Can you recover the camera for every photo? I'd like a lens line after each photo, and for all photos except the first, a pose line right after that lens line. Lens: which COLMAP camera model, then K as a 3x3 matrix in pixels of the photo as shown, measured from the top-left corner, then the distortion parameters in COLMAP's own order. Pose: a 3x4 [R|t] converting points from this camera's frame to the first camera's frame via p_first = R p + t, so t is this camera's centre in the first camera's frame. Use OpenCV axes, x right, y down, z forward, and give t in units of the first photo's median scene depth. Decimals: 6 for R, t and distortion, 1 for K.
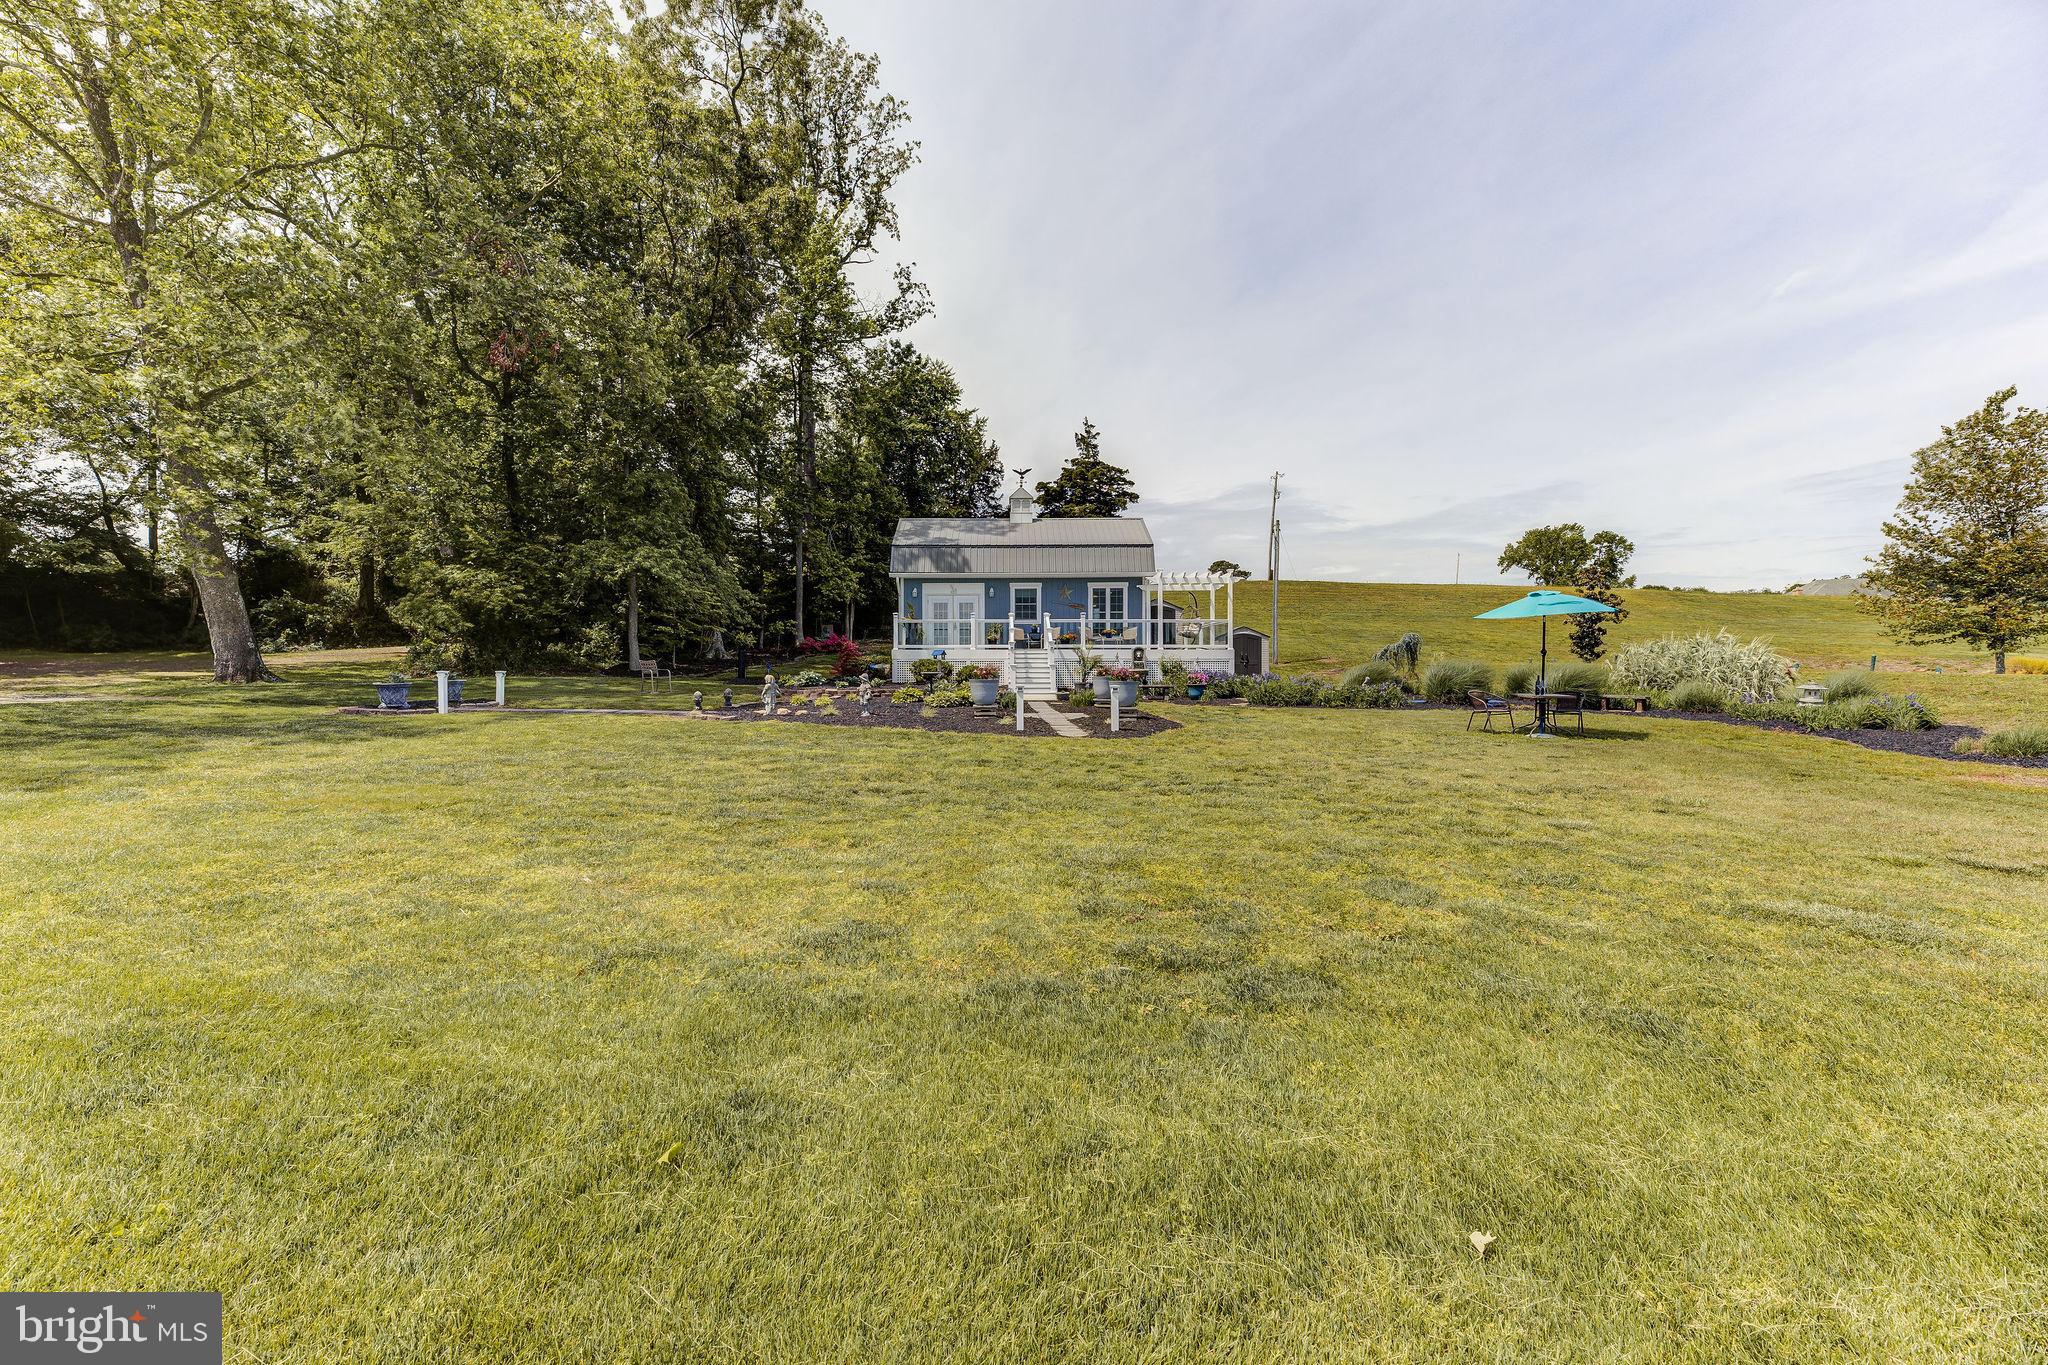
lens RADIAL K [[818.9, 0, 1015.7], [0, 818.9, 679.2], [0, 0, 1]] dist [-0.000892, -0.000718]
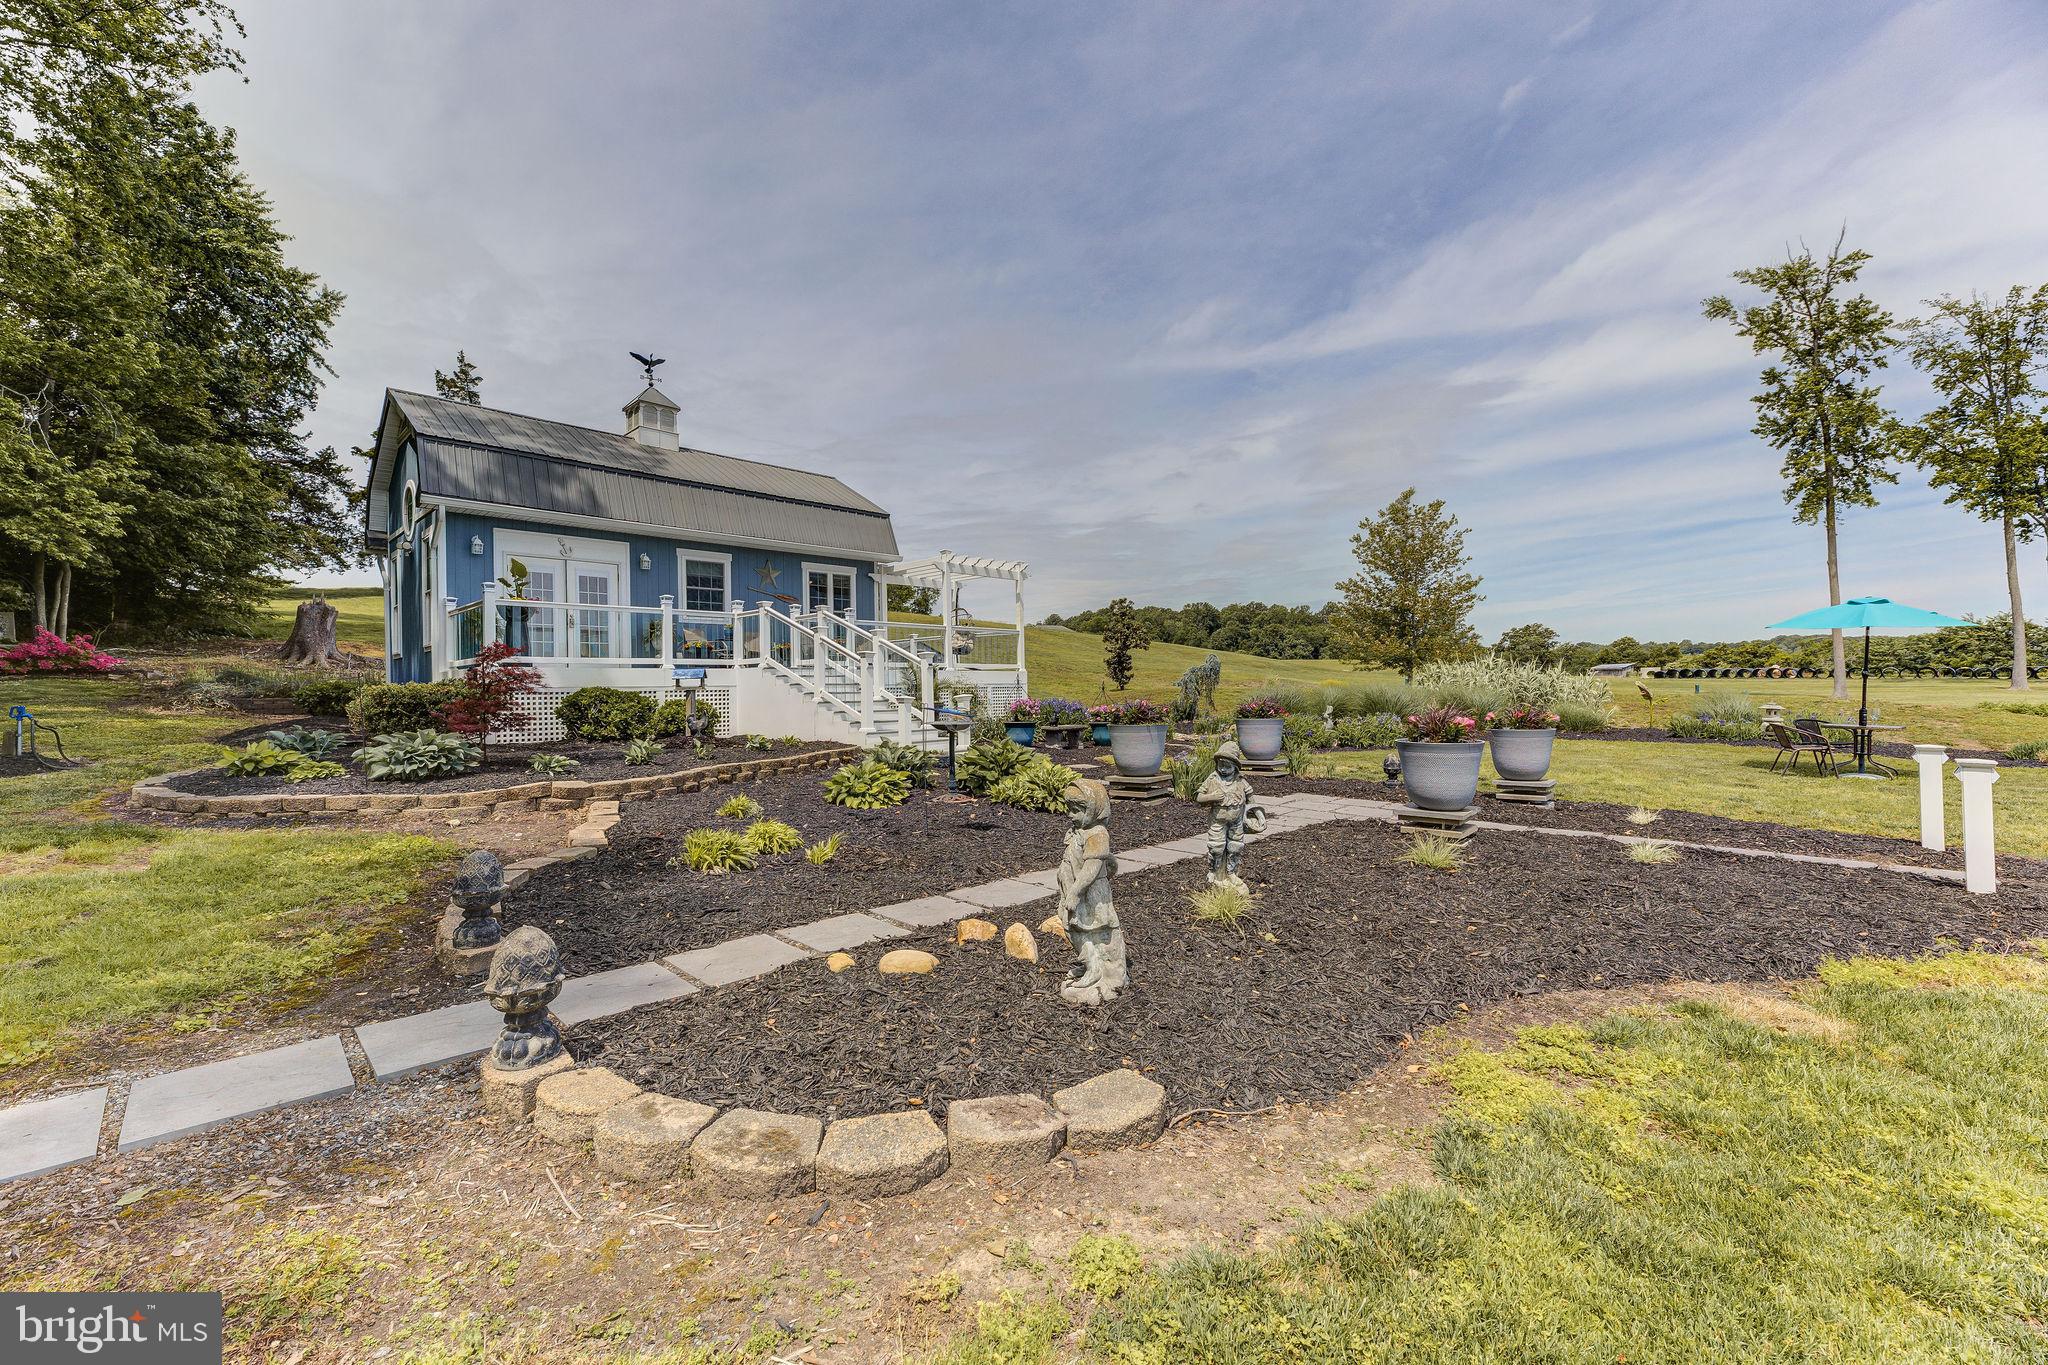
lens RADIAL K [[818.9, 0, 1029.9], [0, 818.9, 679.9], [0, 0, 1]] dist [-0.000892, -0.000718]
pose [[0.703731, -0.002654, 0.710462, -0.163773], [0.023804, 0.999520, -0.019844, -0.008972], [-0.710068, 0.030877, 0.703456, 0.319126]]
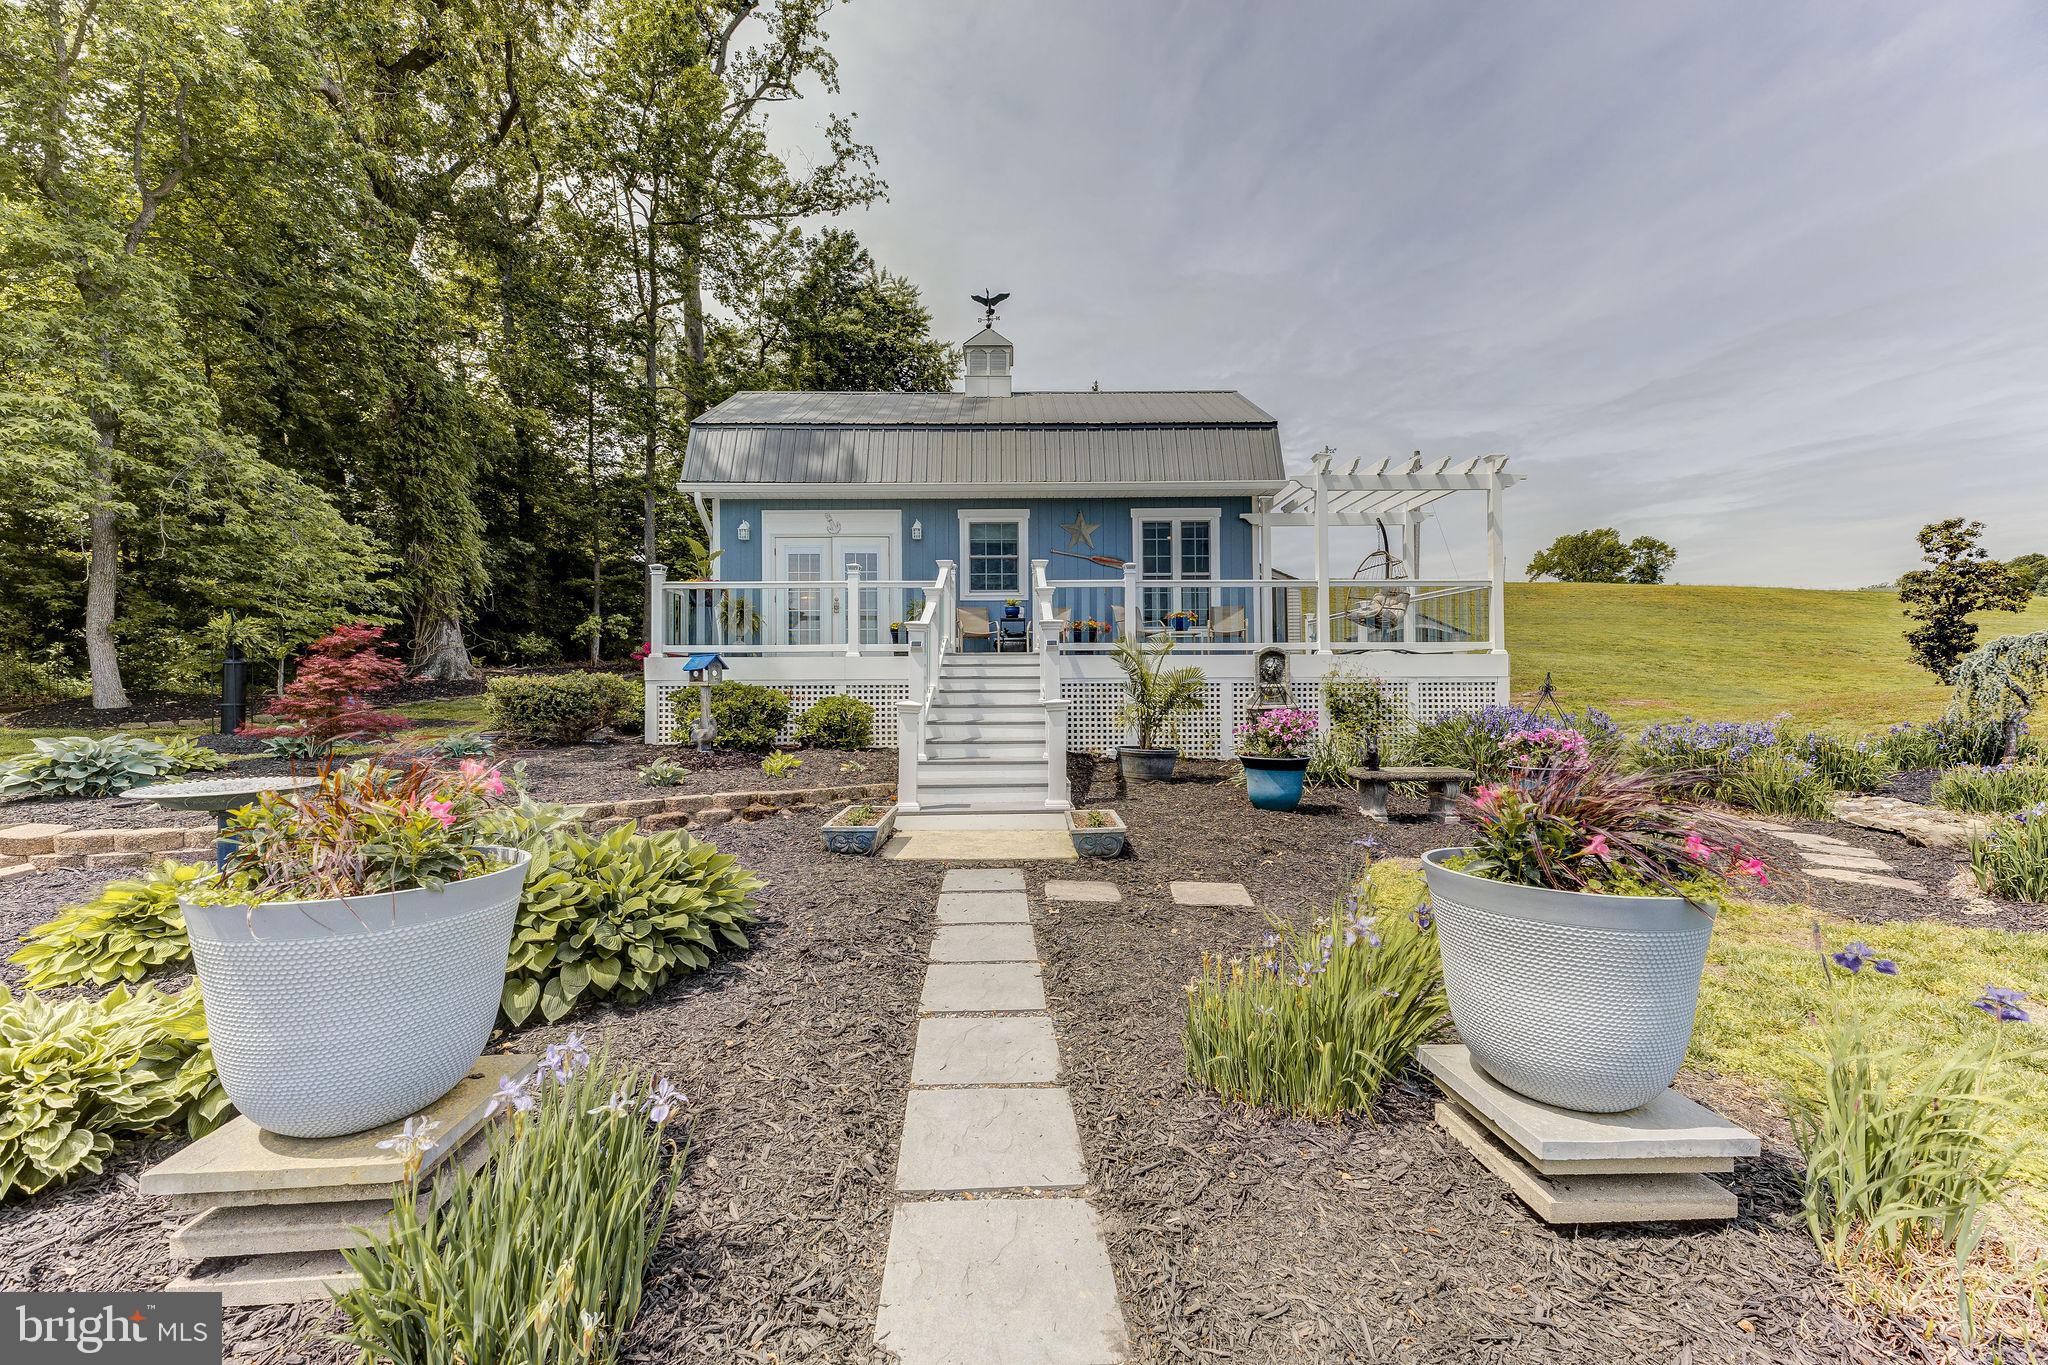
lens RADIAL K [[818.9, 0, 1005.1], [0, 818.9, 687.2], [0, 0, 1]] dist [-0.000892, -0.000718]
pose [[0.999869, -0.004462, -0.015577, 0.017930], [0.004298, 0.999935, -0.010552, -0.010797], [0.015623, 0.010483, 0.999823, 0.392183]]
